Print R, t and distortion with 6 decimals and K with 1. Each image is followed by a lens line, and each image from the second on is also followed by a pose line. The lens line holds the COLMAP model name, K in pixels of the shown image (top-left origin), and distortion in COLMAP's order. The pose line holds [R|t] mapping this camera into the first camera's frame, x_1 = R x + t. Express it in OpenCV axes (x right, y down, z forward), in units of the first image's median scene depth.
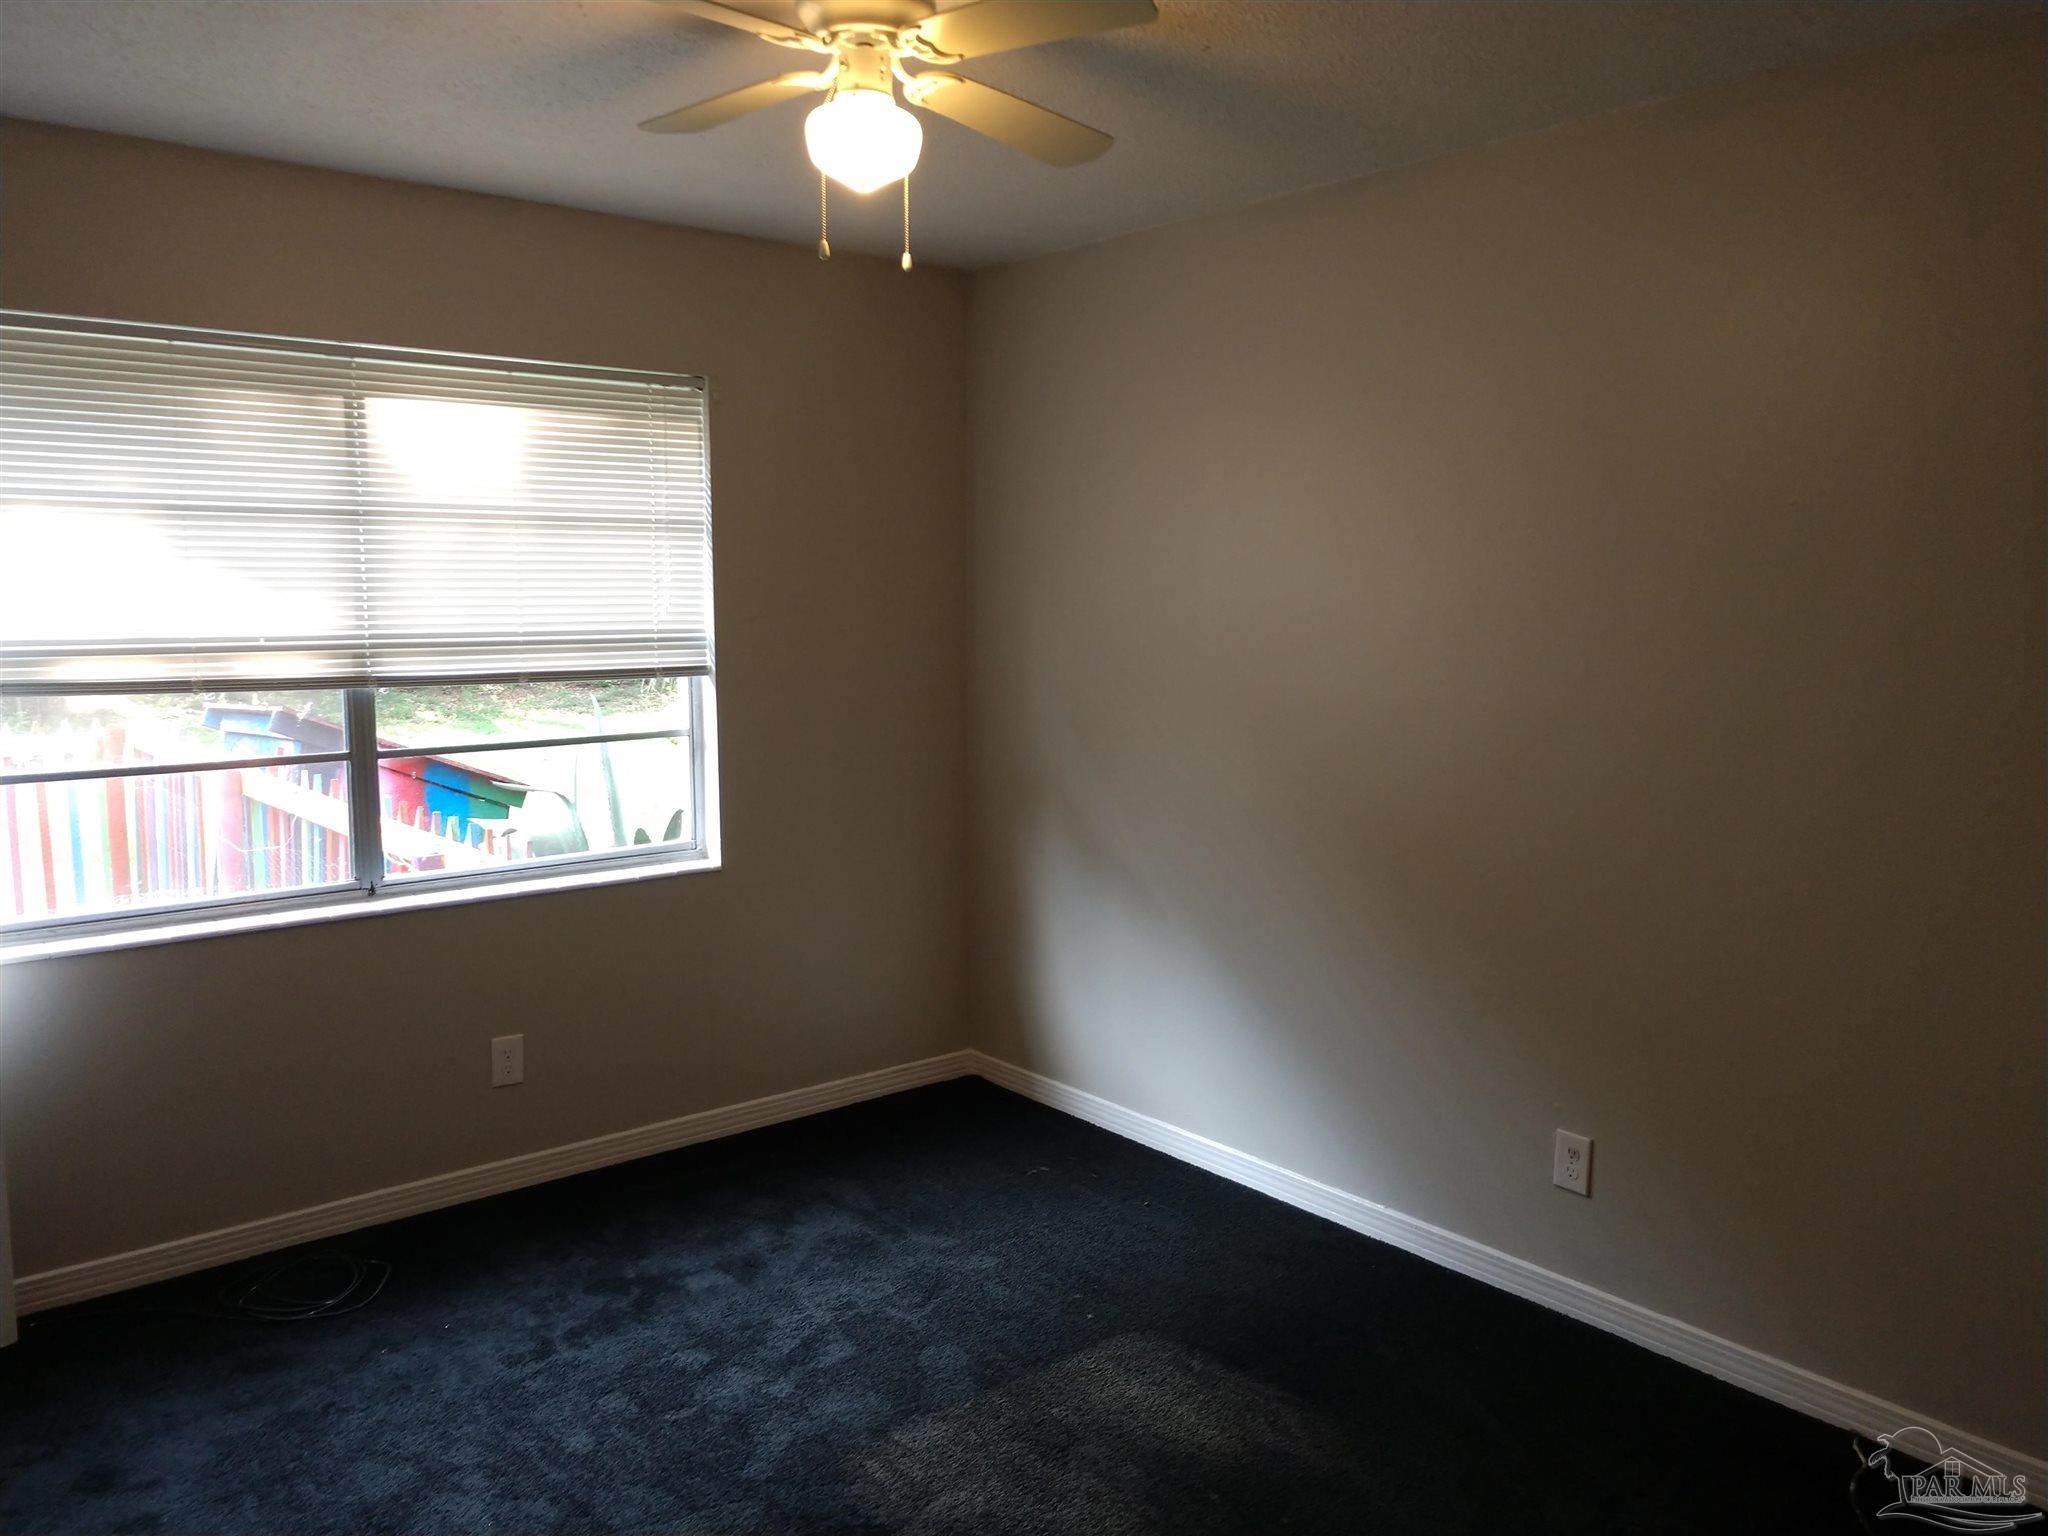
lens RADIAL K [[1550.3, 0, 1029.8], [0, 1550.3, 760.3], [0, 0, 1]] dist [0.010882, 0.003443]
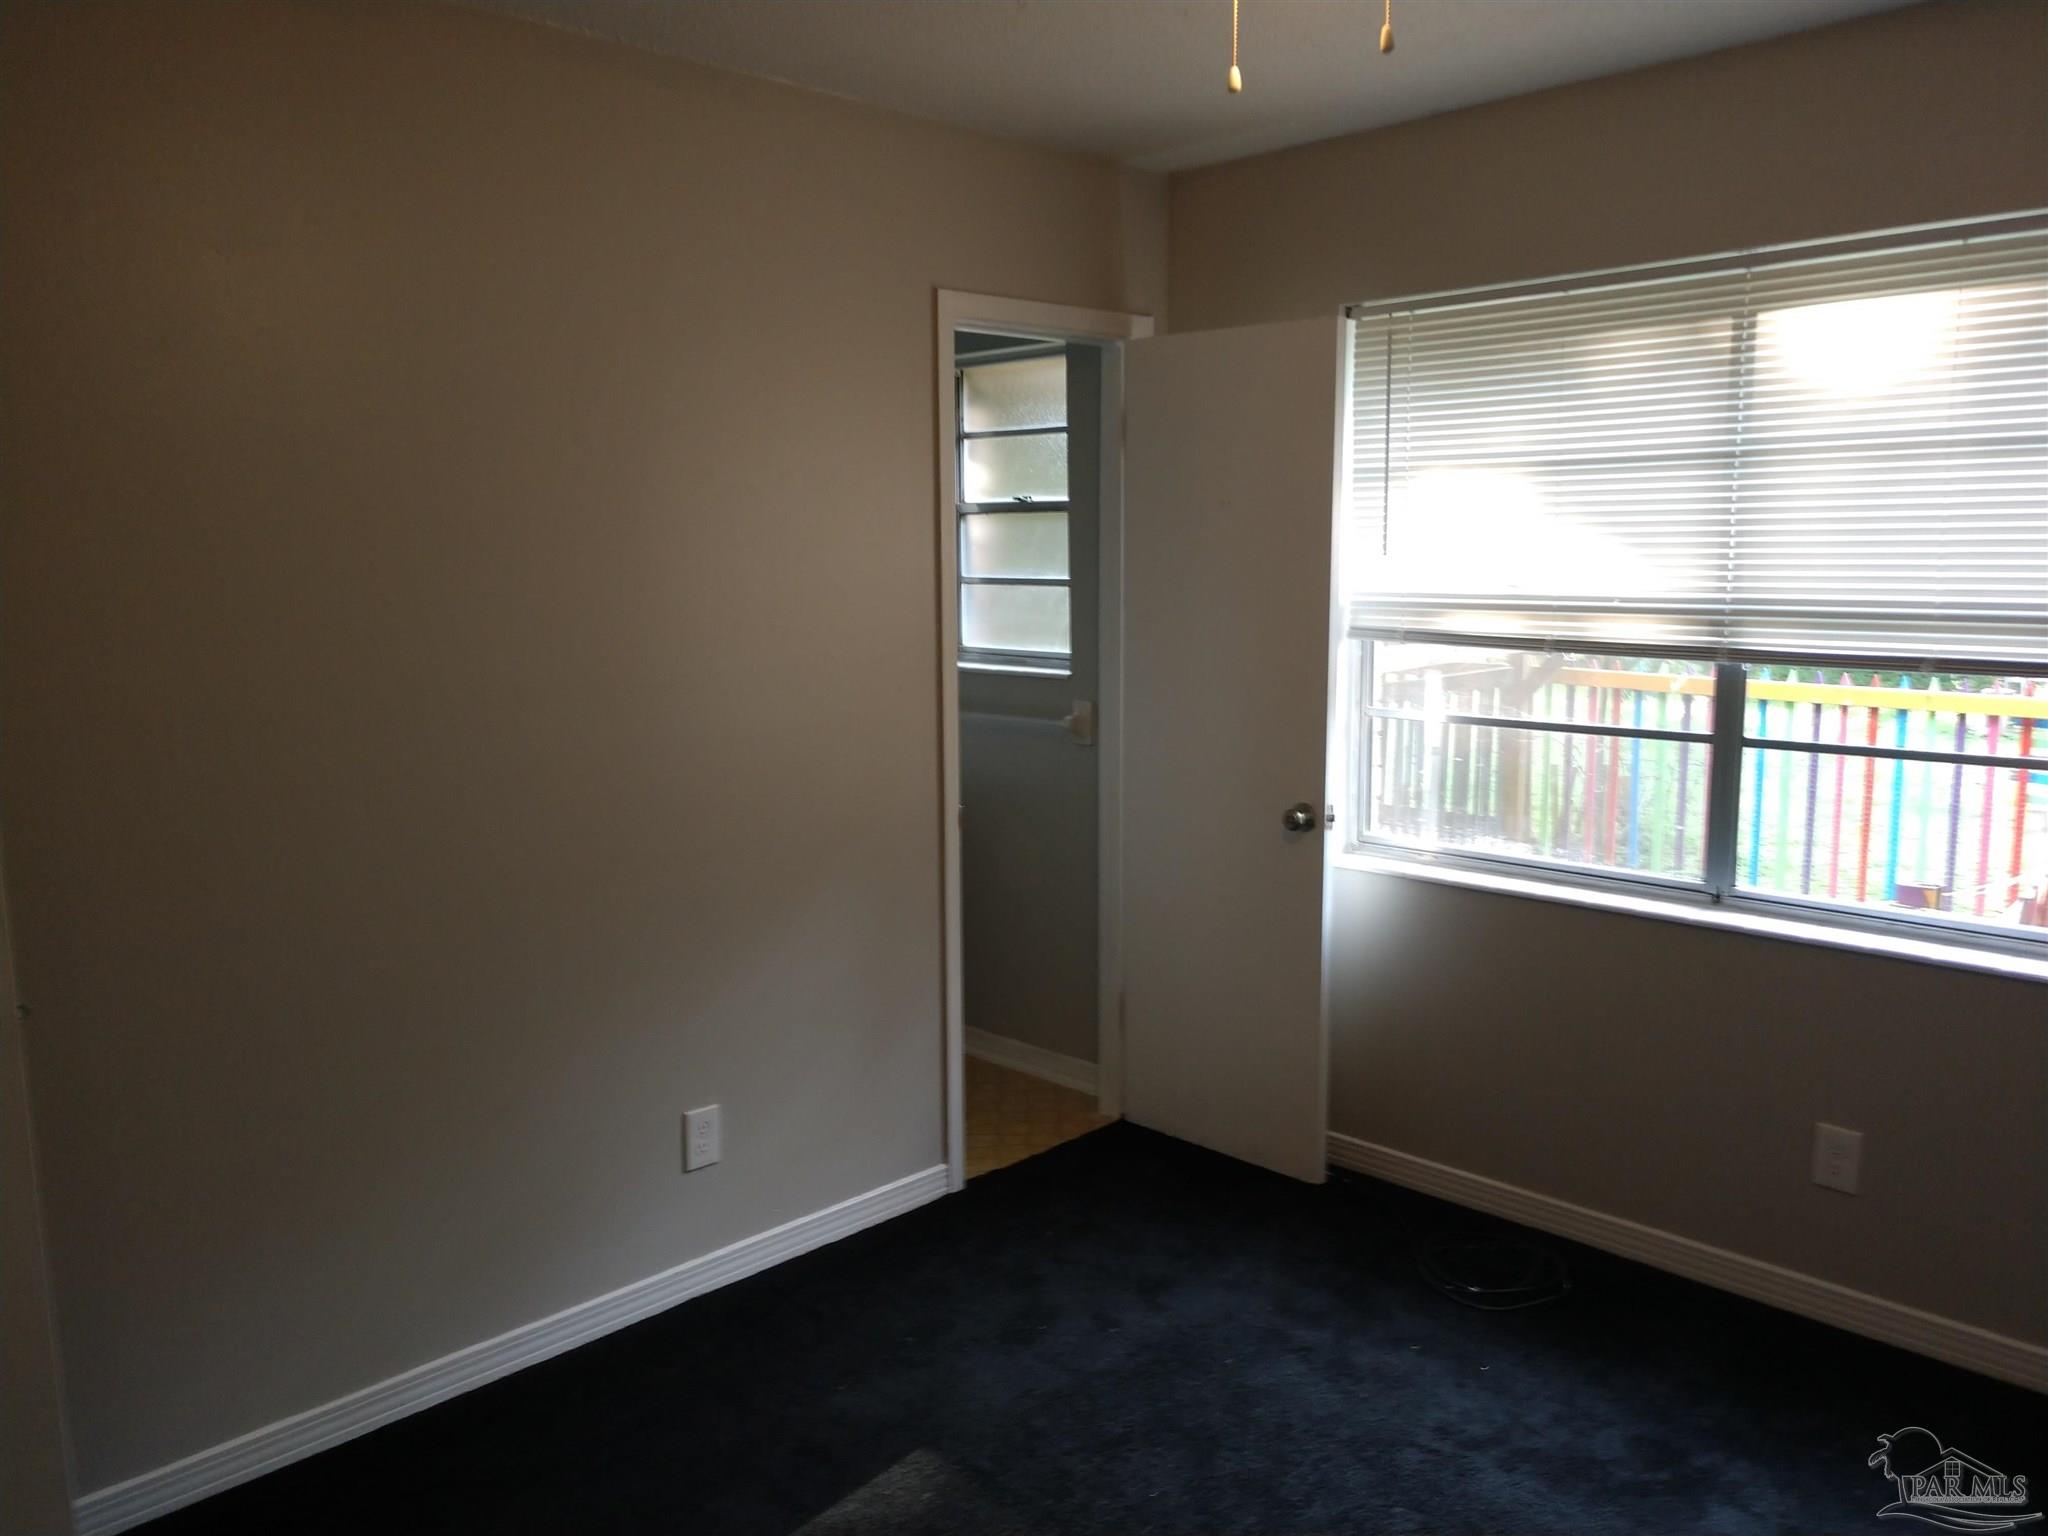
lens RADIAL K [[1550.3, 0, 1030.0], [0, 1550.3, 773.8], [0, 0, 1]] dist [0.010882, 0.003443]
pose [[0.096995, 0.140062, -0.985380, 0.390506], [-0.107916, 0.985692, 0.129483, -0.056154], [0.989417, 0.093779, 0.110723, 0.545177]]
